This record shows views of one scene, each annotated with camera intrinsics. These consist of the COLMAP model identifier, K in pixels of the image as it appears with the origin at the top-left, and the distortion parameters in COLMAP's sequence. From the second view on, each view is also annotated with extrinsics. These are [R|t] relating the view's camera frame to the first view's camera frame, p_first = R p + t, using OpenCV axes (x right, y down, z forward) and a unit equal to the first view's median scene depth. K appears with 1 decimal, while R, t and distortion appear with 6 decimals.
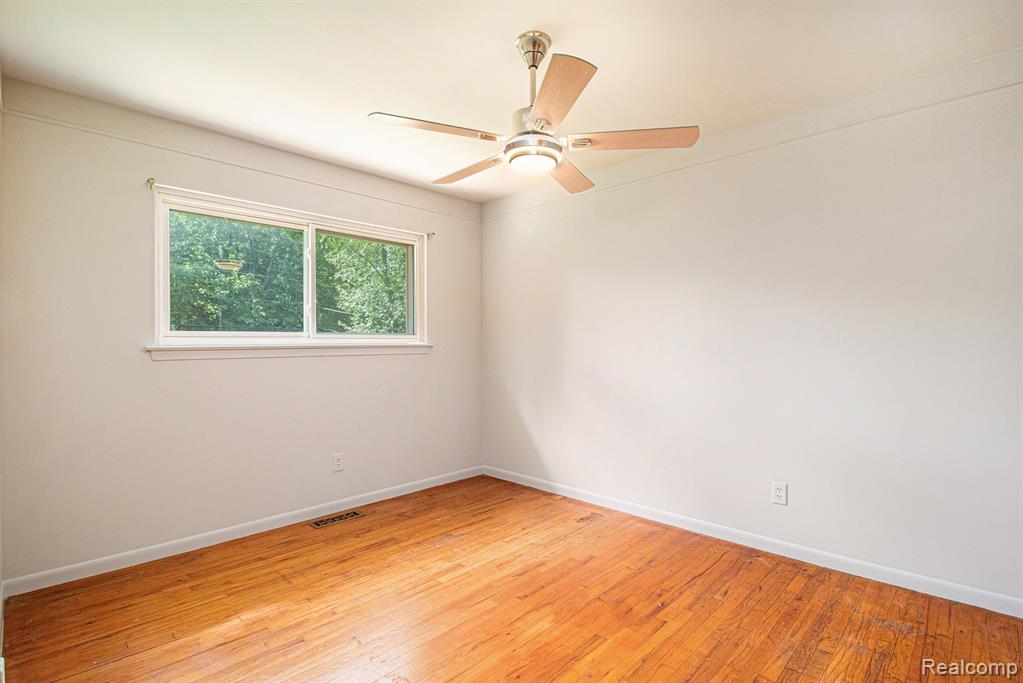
lens RADIAL K [[487.5, 0, 512.3], [0, 487.5, 339.8], [0, 0, 1]] dist [-0.000228, -0.000648]
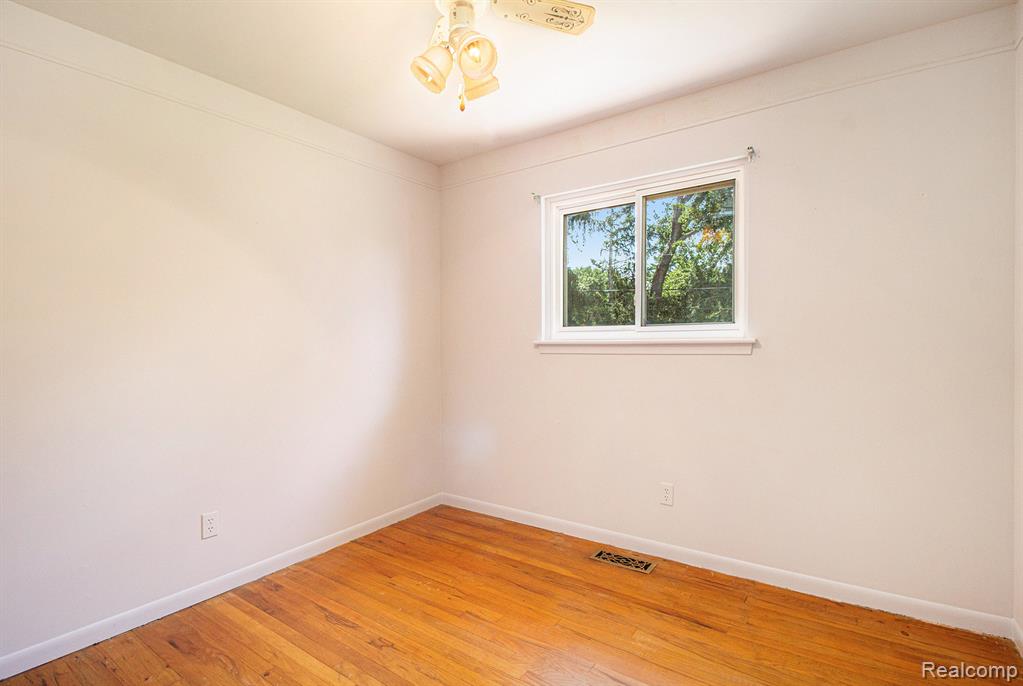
lens RADIAL K [[487.5, 0, 512.3], [0, 487.5, 341.3], [0, 0, 1]] dist [-0.000228, -0.000648]
pose [[0.165252, 0.003989, -0.986243, 0.385081], [0.010484, 0.999928, 0.005801, 0.005158], [0.986196, -0.011299, 0.165199, 0.688570]]
